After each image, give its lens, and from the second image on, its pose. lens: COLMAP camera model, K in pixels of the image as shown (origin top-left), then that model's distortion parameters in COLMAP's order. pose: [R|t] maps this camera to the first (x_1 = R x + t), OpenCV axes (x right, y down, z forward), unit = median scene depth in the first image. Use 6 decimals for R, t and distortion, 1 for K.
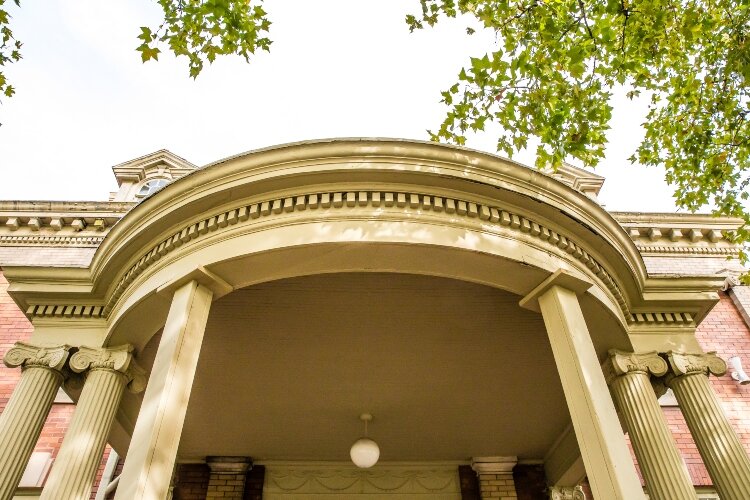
lens RADIAL K [[542.6, 0, 370.3], [0, 542.6, 252.0], [0, 0, 1]] dist [-0.003396, -0.000883]
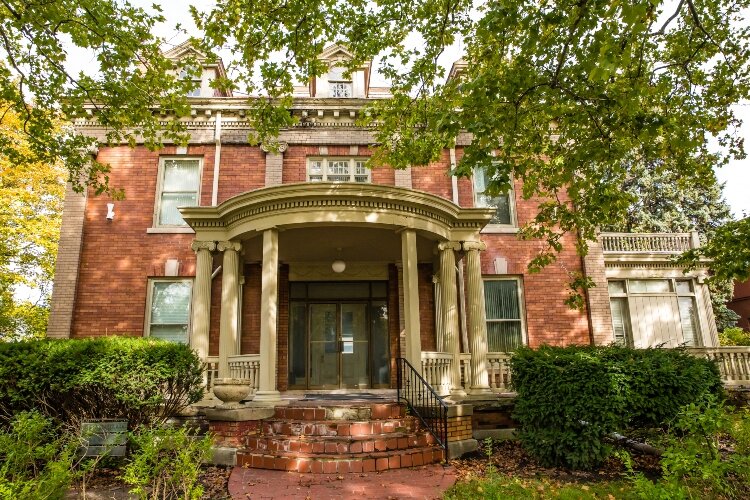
lens RADIAL K [[542.6, 0, 370.3], [0, 542.6, 252.0], [0, 0, 1]] dist [-0.003396, -0.000883]
pose [[0.999652, 0.004119, 0.026059, 0.078188], [-0.015529, 0.890377, 0.454959, -0.868442], [-0.021329, -0.455206, 0.890131, -1.164036]]
